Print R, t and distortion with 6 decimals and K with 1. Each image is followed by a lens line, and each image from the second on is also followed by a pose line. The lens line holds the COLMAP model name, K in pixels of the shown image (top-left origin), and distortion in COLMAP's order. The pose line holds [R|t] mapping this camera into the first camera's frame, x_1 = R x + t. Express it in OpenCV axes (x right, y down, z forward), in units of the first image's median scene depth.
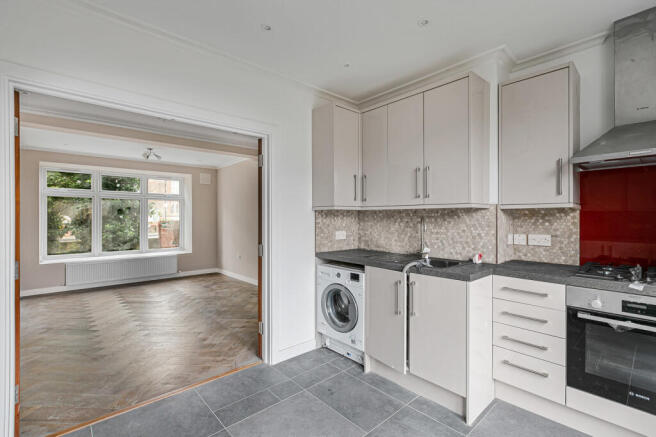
lens RADIAL K [[293.3, 0, 328.0], [0, 293.3, 218.5], [0, 0, 1]] dist [-0.000382, -0.000287]
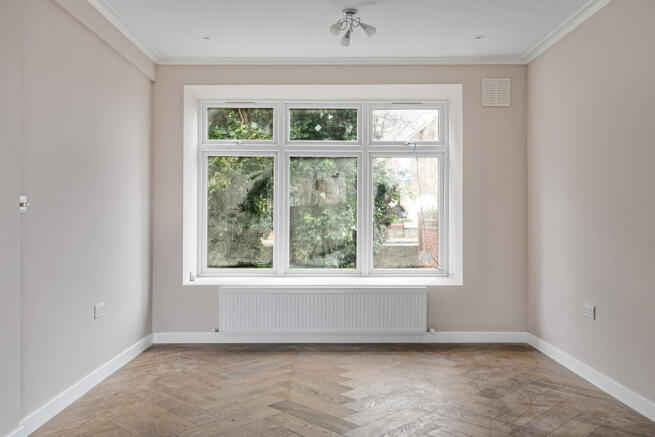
lens RADIAL K [[556.9, 0, 327.5], [0, 556.9, 218.5], [0, 0, 1]] dist [0.005505, -0.000085]
pose [[0.747097, 0.005528, -0.664692, -0.110274], [-0.003988, 0.999985, 0.003834, 0.026451], [0.664703, -0.000214, 0.747107, 0.340086]]
